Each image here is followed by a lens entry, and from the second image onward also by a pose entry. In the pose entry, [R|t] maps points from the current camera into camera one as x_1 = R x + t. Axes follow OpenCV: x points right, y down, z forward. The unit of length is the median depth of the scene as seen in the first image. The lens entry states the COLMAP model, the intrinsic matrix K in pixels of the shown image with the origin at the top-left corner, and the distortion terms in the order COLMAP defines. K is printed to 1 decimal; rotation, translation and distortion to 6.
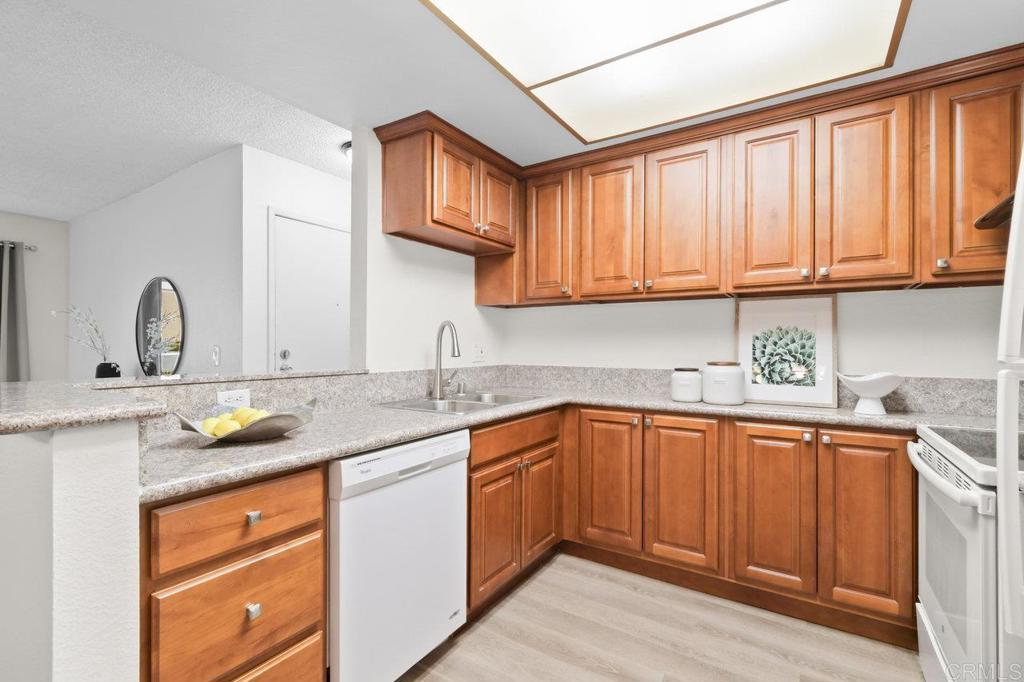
lens RADIAL K [[455.9, 0, 511.1], [0, 455.9, 342.7], [0, 0, 1]] dist [0.003089, 0.000523]
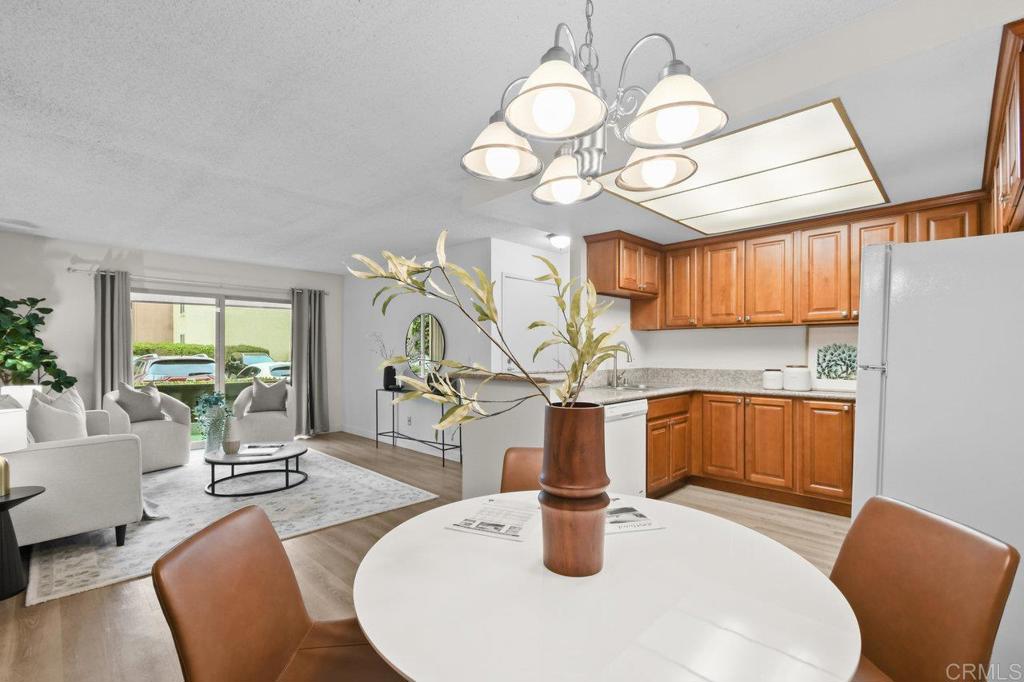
lens RADIAL K [[455.9, 0, 513.5], [0, 455.9, 350.1], [0, 0, 1]] dist [0.003089, 0.000523]
pose [[0.981233, -0.004291, -0.192780, -0.219599], [0.004786, 0.999986, 0.002101, -0.021084], [0.192768, -0.002984, 0.981240, -0.810031]]
